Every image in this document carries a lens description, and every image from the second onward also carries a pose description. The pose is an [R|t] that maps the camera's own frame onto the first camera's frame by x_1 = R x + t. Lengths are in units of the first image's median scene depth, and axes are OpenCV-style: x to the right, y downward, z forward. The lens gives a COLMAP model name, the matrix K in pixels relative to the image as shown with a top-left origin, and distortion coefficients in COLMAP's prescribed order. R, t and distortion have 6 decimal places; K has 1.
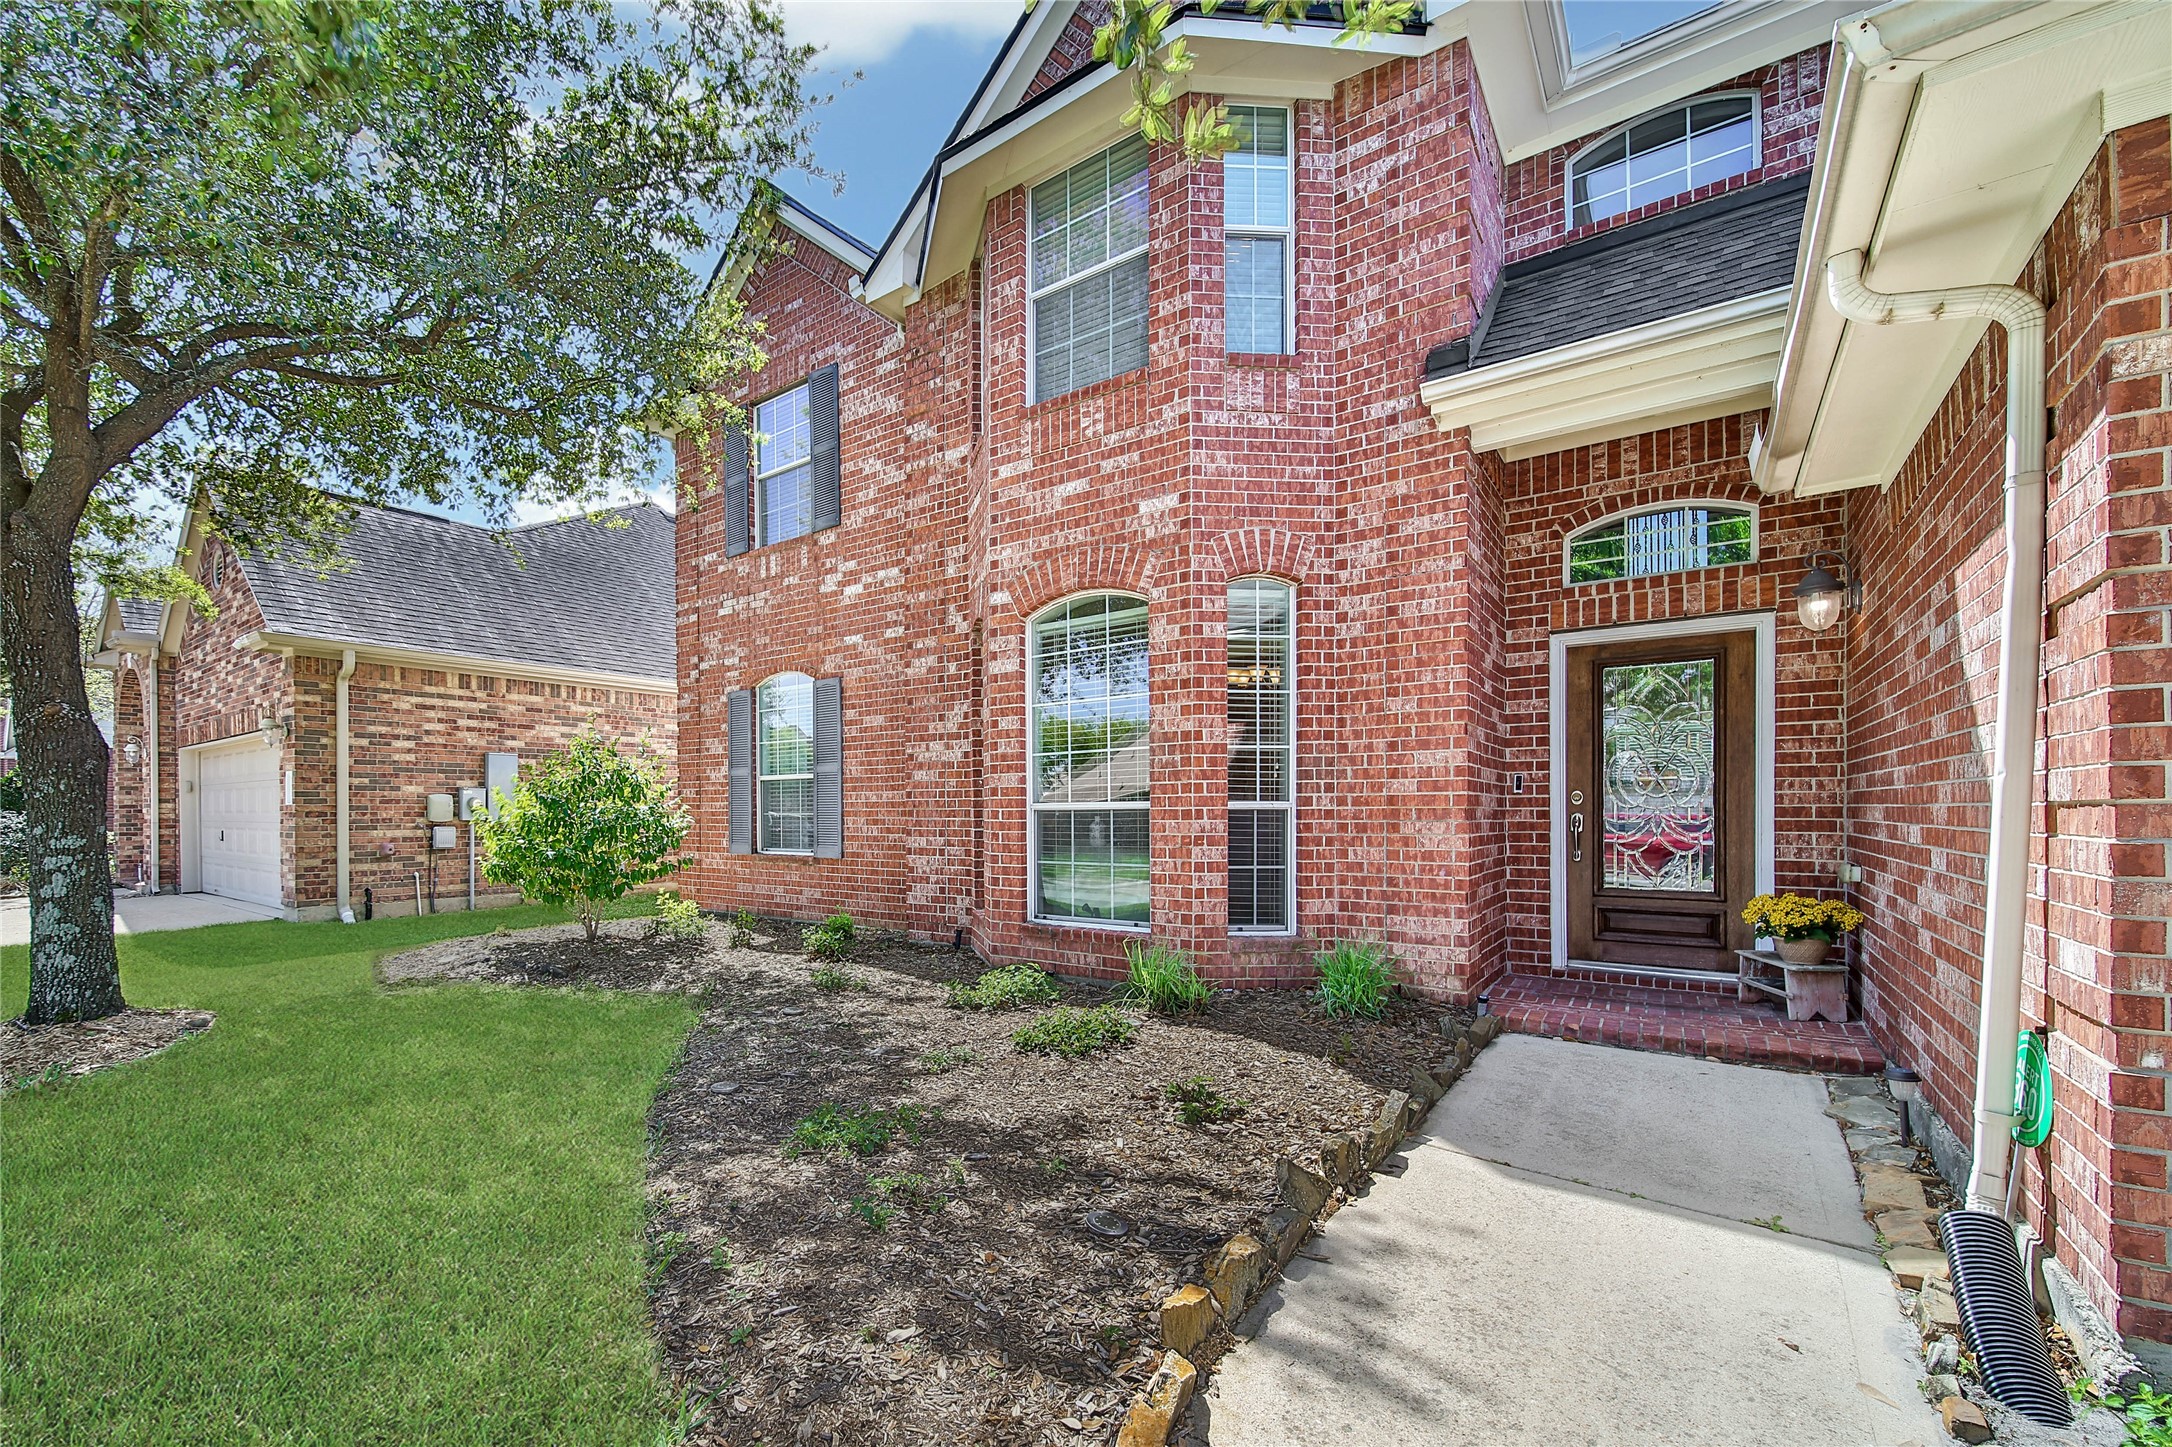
lens RADIAL K [[898.3, 0, 919.0], [0, 898.3, 813.0], [0, 0, 1]] dist [0.002335, 0.000264]
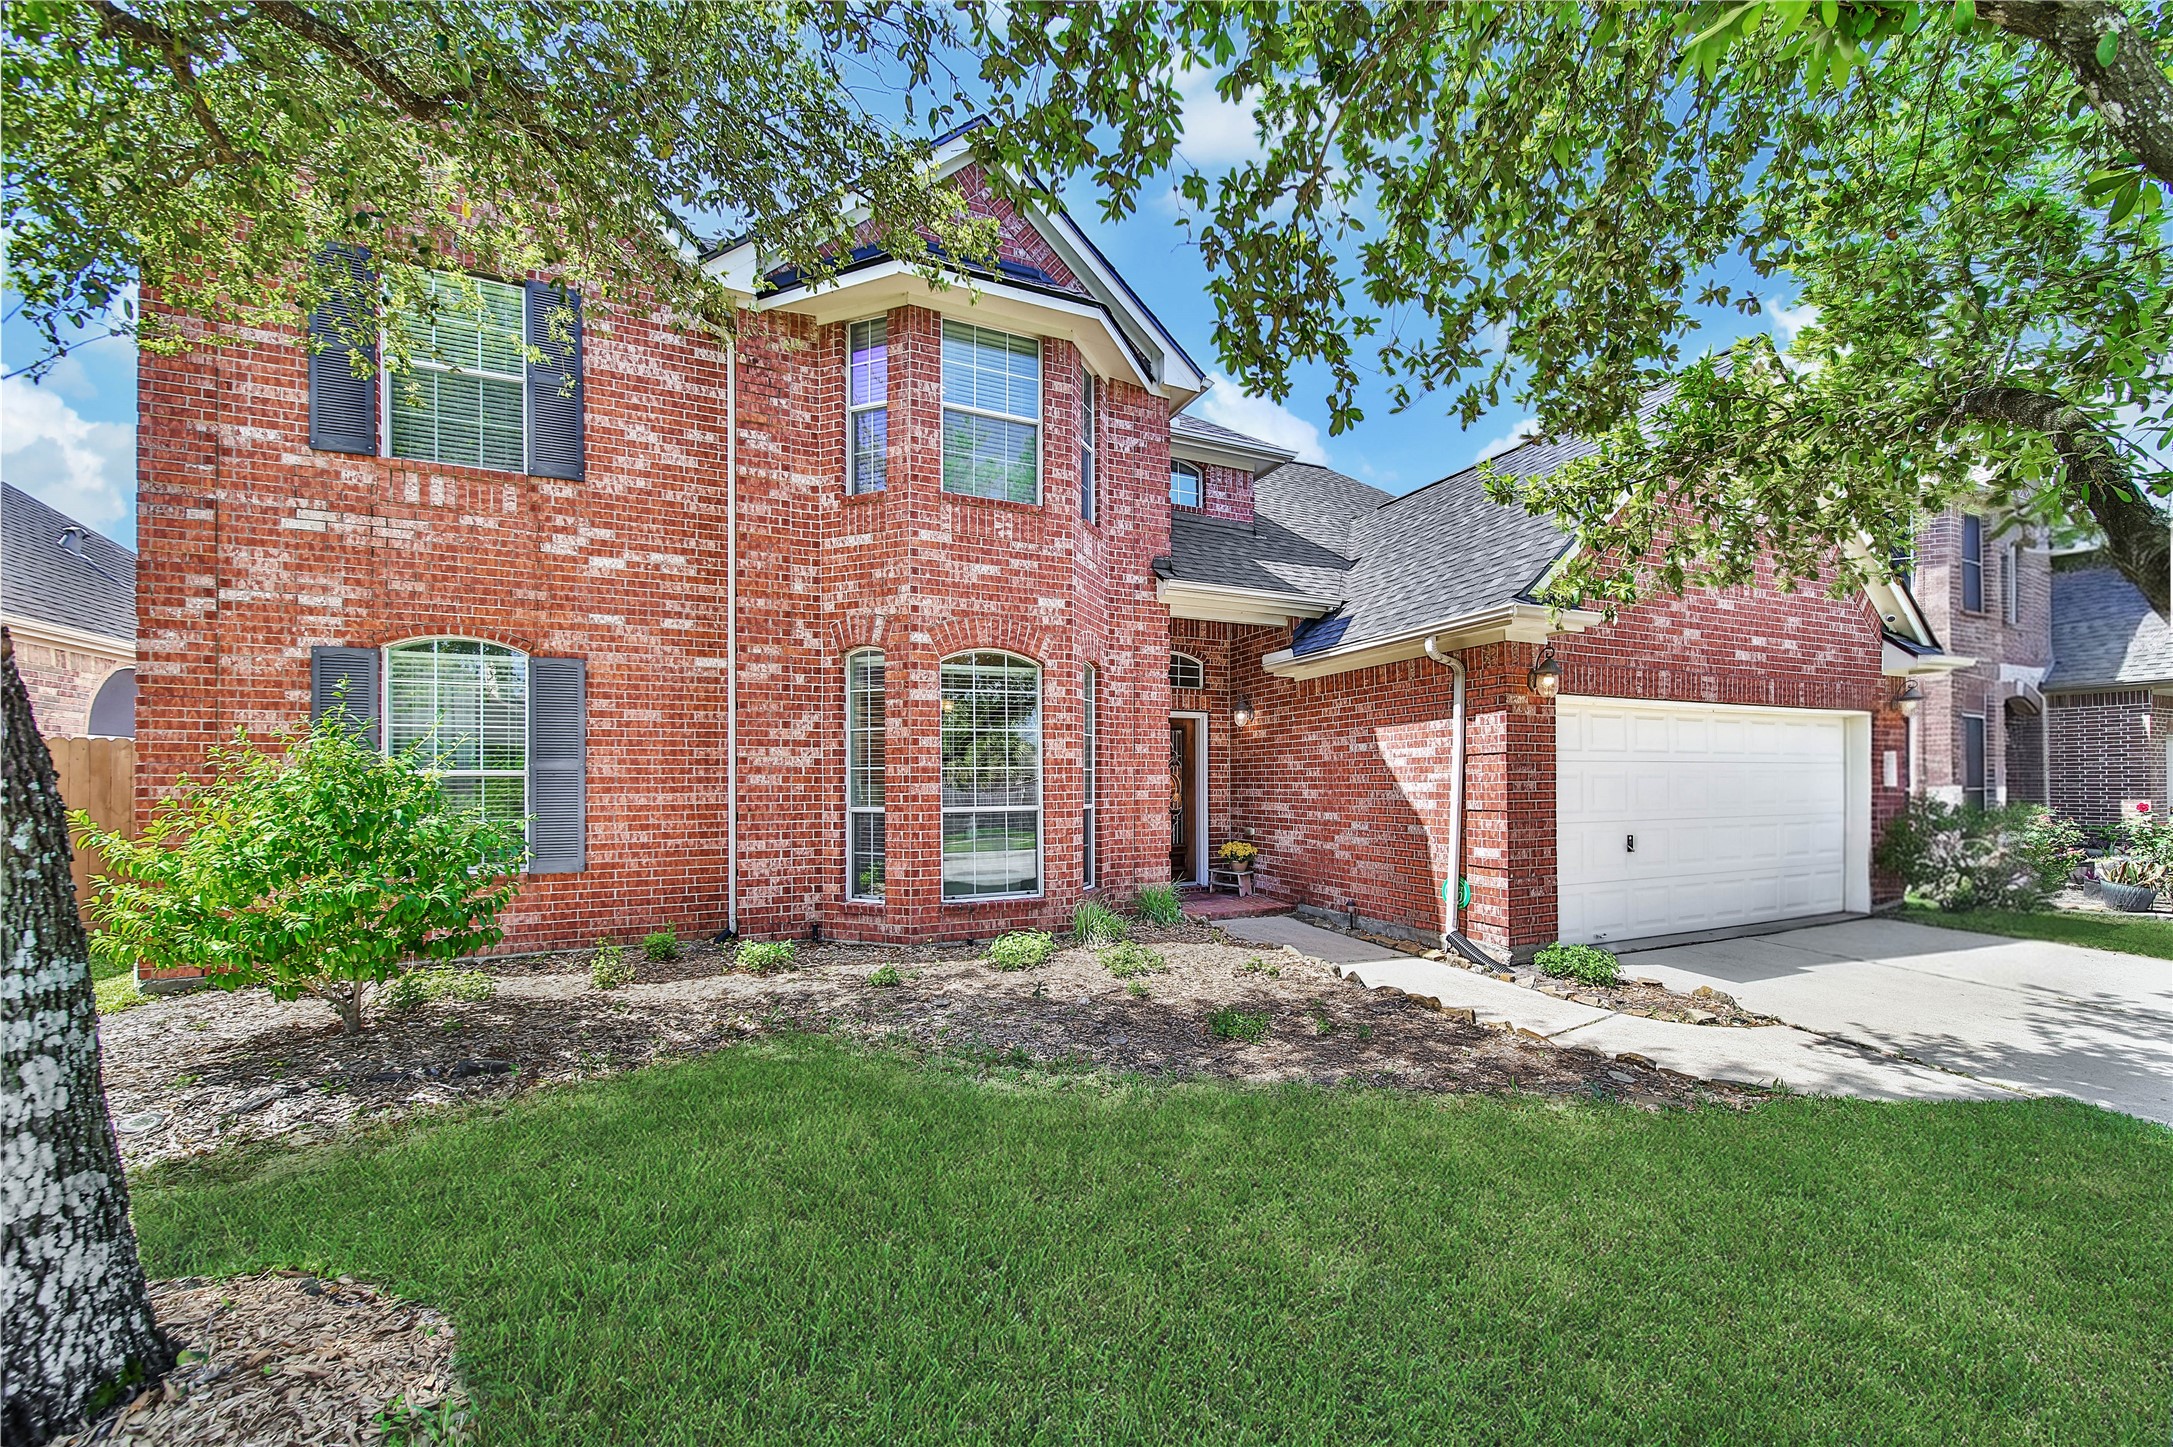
lens RADIAL K [[808.2, 0, 1113.6], [0, 808.2, 779.2], [0, 0, 1]] dist [0.002974, -0.001406]
pose [[0.439299, 0.007136, 0.898312, -0.638086], [0.005898, 0.999924, -0.010827, -0.029888], [-0.898321, 0.010055, 0.439224, 0.241801]]
